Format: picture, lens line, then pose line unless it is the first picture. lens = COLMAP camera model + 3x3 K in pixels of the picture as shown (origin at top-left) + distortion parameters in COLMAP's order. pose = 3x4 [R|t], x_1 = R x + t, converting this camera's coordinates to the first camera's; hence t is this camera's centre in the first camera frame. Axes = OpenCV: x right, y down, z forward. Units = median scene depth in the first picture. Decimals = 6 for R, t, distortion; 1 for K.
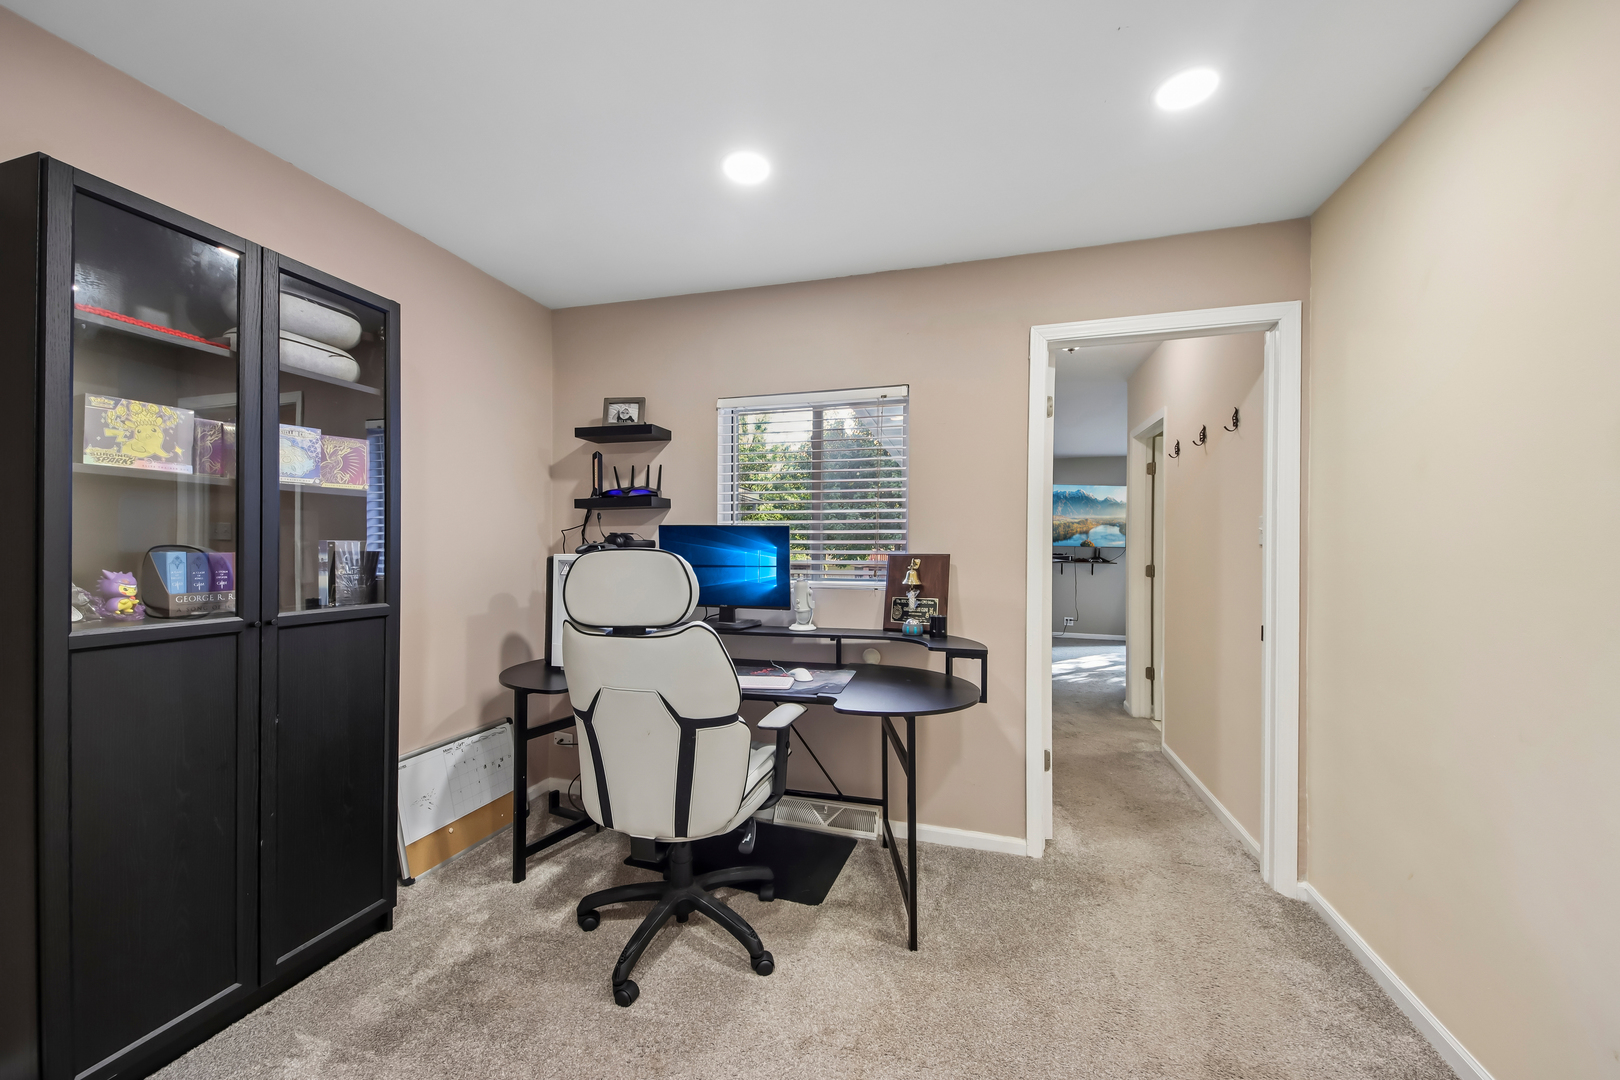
lens RADIAL K [[625.1, 0, 810.0], [0, 625.1, 540.0], [0, 0, 1]] dist [0.051294, -0.024271]
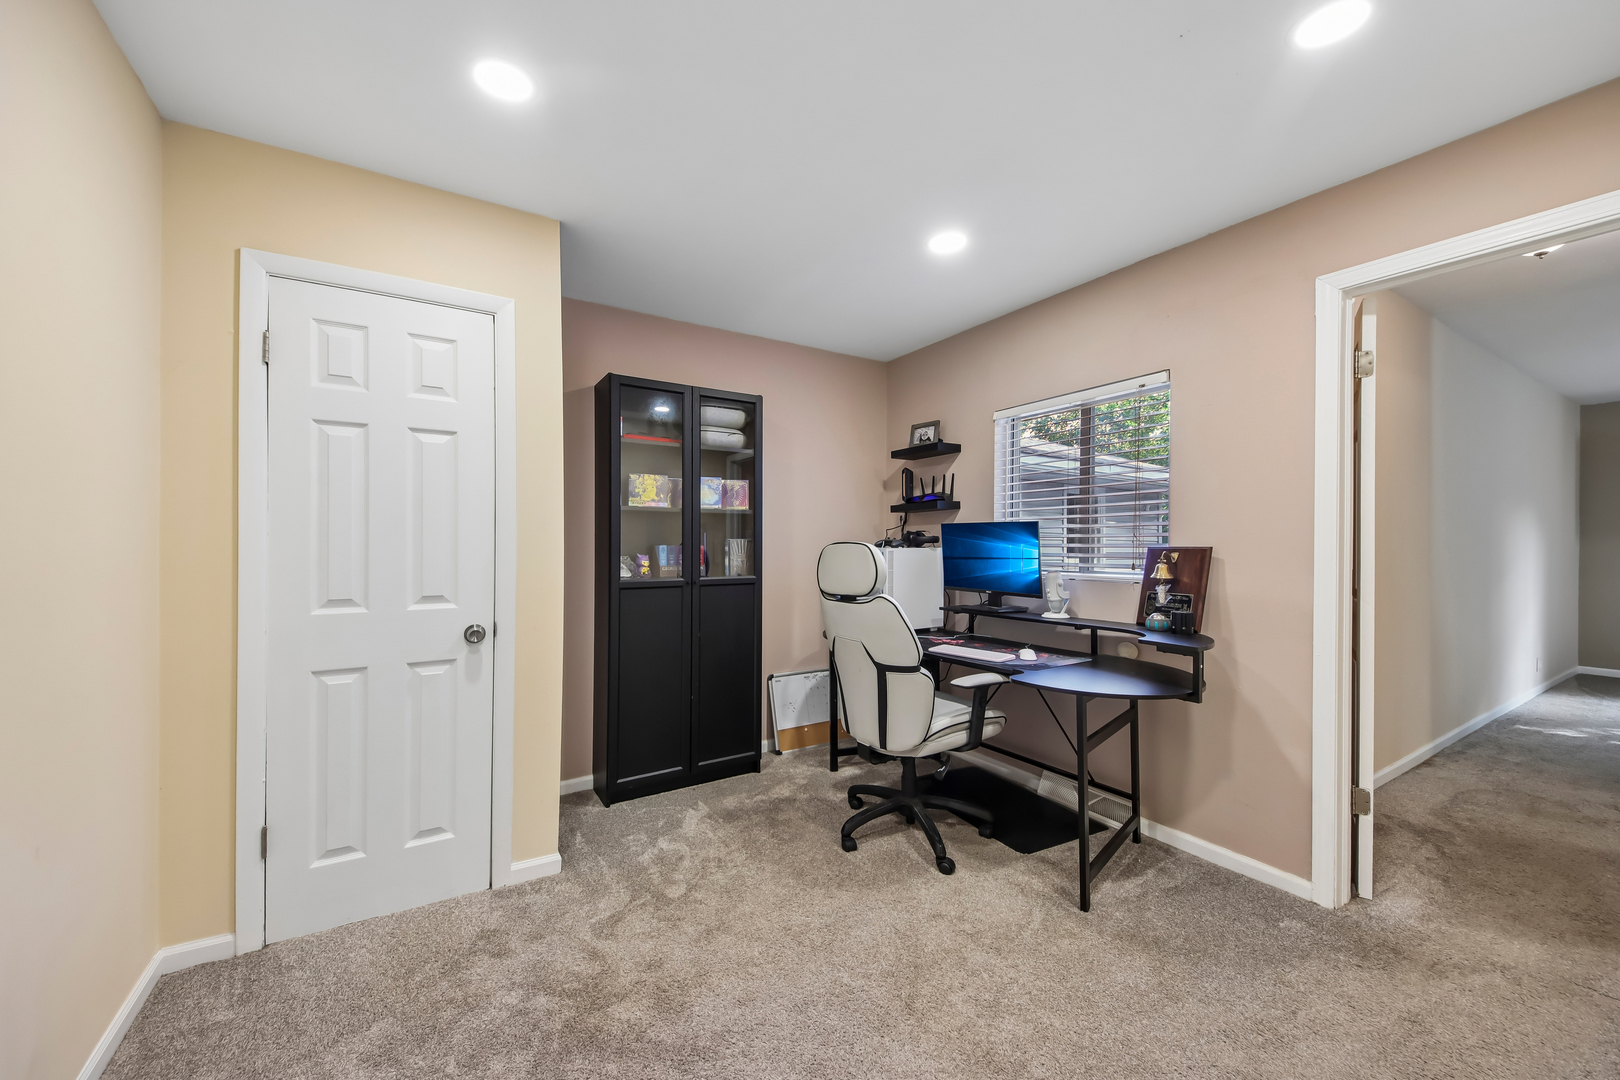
lens RADIAL K [[600.0, 0, 776.6], [0, 600.0, 523.0], [0, 0, 1]] dist [0.048184, -0.020605]
pose [[0.727173, -0.028903, -0.685845, 0.440146], [0.014148, 0.999532, -0.027121, 0.003234], [0.686308, 0.010018, 0.727242, -0.108027]]
